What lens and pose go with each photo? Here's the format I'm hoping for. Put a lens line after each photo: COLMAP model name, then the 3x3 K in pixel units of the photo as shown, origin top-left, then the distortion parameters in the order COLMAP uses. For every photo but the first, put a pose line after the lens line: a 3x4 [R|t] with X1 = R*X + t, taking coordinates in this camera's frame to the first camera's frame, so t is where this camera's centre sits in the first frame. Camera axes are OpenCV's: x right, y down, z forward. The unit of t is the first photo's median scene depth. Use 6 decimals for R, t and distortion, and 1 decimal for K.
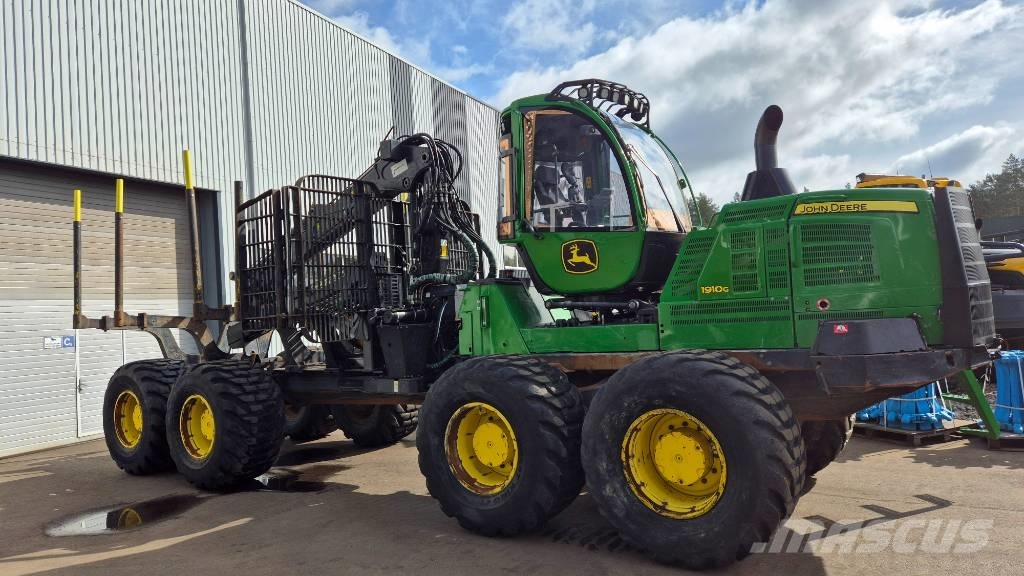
lens RADIAL K [[690.0, 0, 513.1], [0, 690.0, 275.5], [0, 0, 1]] dist [0.063799, -0.044075]
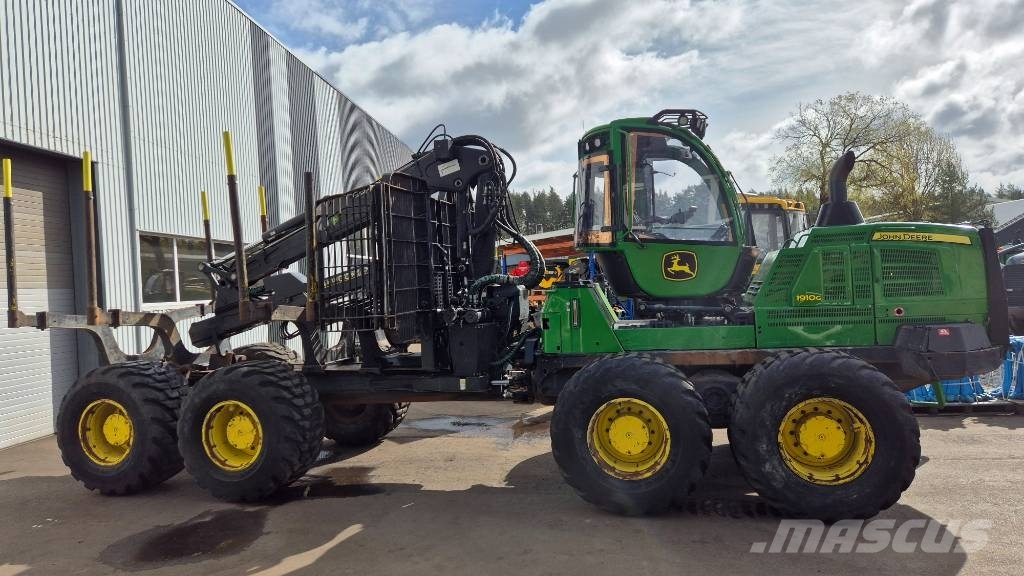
lens RADIAL K [[690.0, 0, 505.5], [0, 690.0, 273.0], [0, 0, 1]] dist [0.063799, -0.044075]
pose [[0.936993, 0.019788, 0.348788, -0.547386], [-0.026288, 0.999558, 0.013911, -0.022889], [-0.348359, -0.022204, 0.937098, 0.030164]]
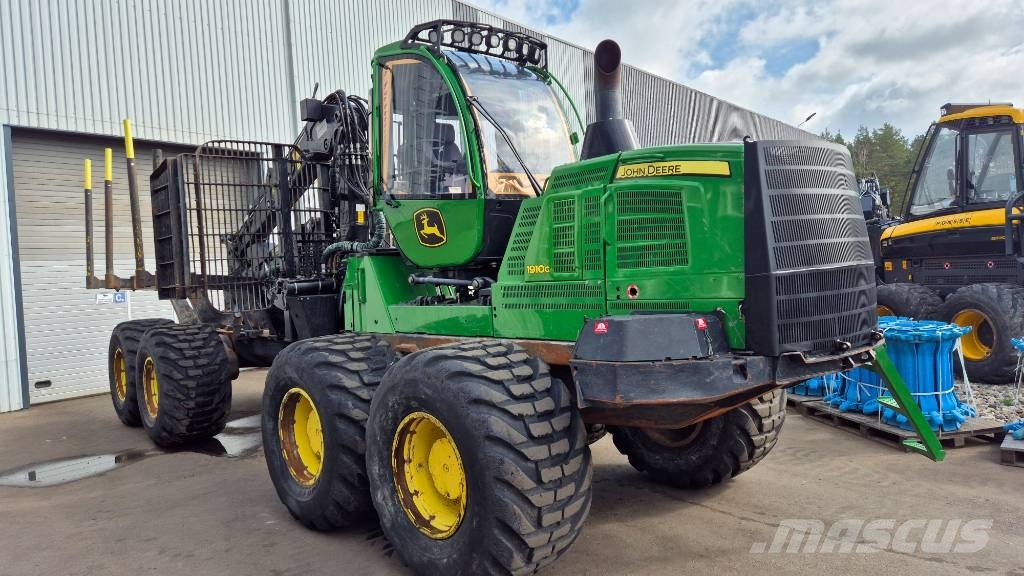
lens RADIAL K [[690.0, 0, 513.0], [0, 690.0, 278.2], [0, 0, 1]] dist [0.063799, -0.044075]
pose [[0.973352, 0.009892, -0.229102, 0.388707], [0.008454, 0.996842, 0.078958, -0.030345], [0.229160, -0.078791, 0.970195, 0.151371]]
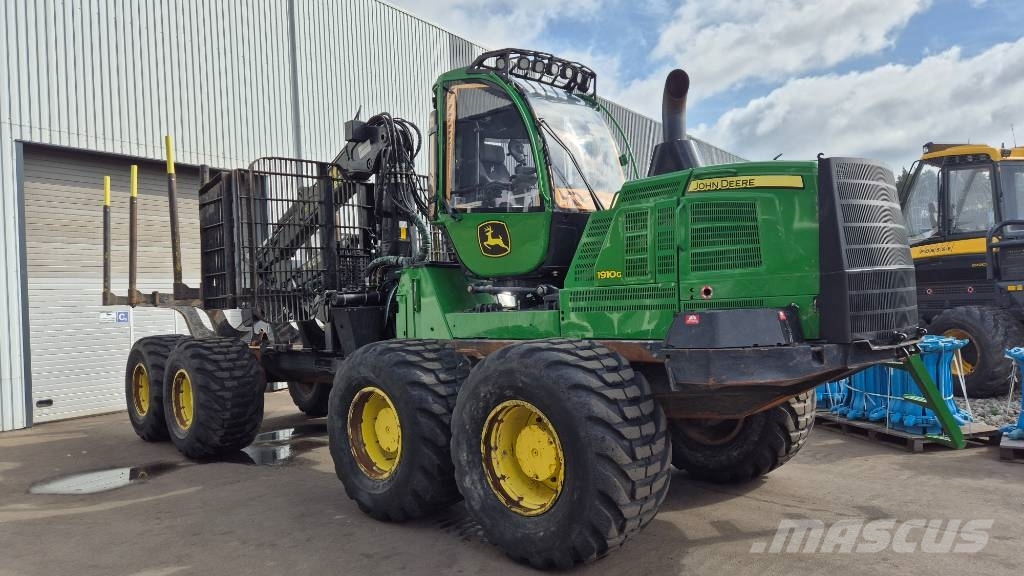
lens RADIAL K [[690.0, 0, 522.1], [0, 690.0, 293.7], [0, 0, 1]] dist [0.063799, -0.044075]
pose [[0.986344, 0.014674, -0.164042, 0.280920], [-0.006562, 0.998734, 0.049880, 0.000430], [0.164566, -0.048123, 0.985192, 0.061127]]
